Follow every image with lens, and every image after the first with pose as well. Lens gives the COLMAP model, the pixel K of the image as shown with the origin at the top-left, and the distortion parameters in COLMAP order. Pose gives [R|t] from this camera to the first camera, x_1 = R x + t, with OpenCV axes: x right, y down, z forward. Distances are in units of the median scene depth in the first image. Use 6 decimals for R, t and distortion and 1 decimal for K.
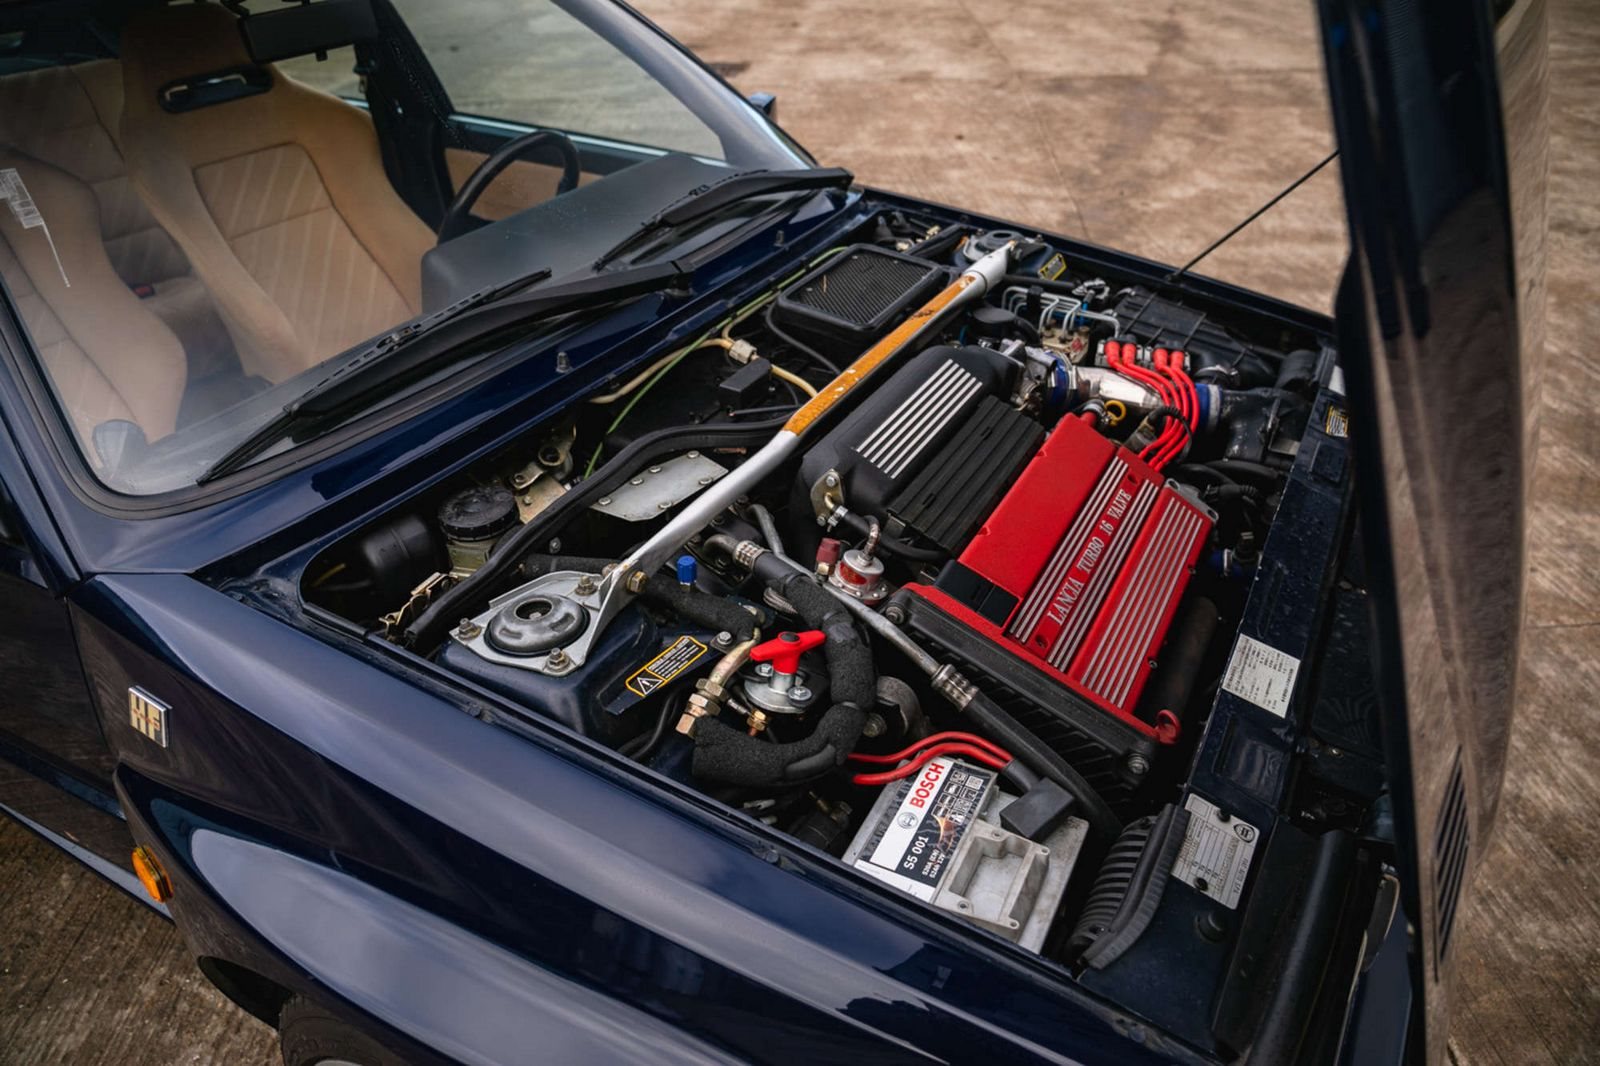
lens RADIAL K [[1061.8, 0, 793.1], [0, 1061.8, 549.3], [0, 0, 1]] dist [-0.113033, 0.116404]
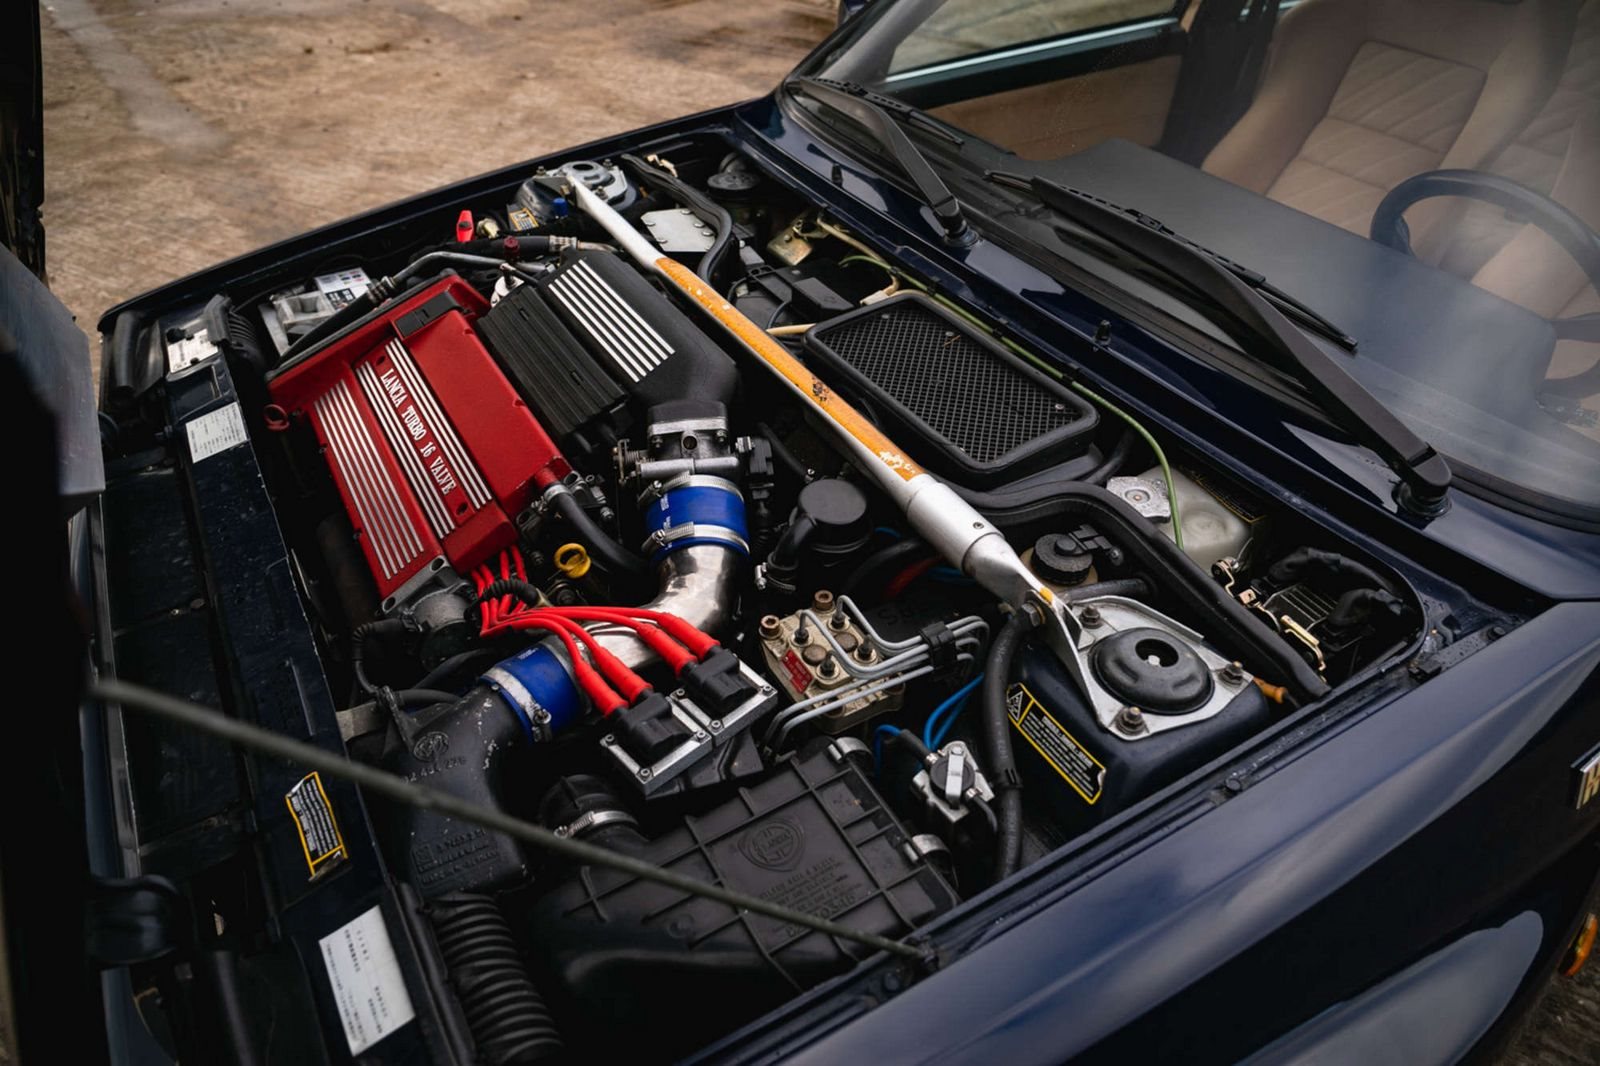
lens RADIAL K [[1061.8, 0, 793.1], [0, 1061.8, 549.3], [0, 0, 1]] dist [-0.113033, 0.116404]
pose [[-0.504354, 0.555025, -0.661494, 0.876157], [-0.490511, 0.446314, 0.748467, -0.924581], [0.710652, 0.701962, 0.047145, 1.354852]]
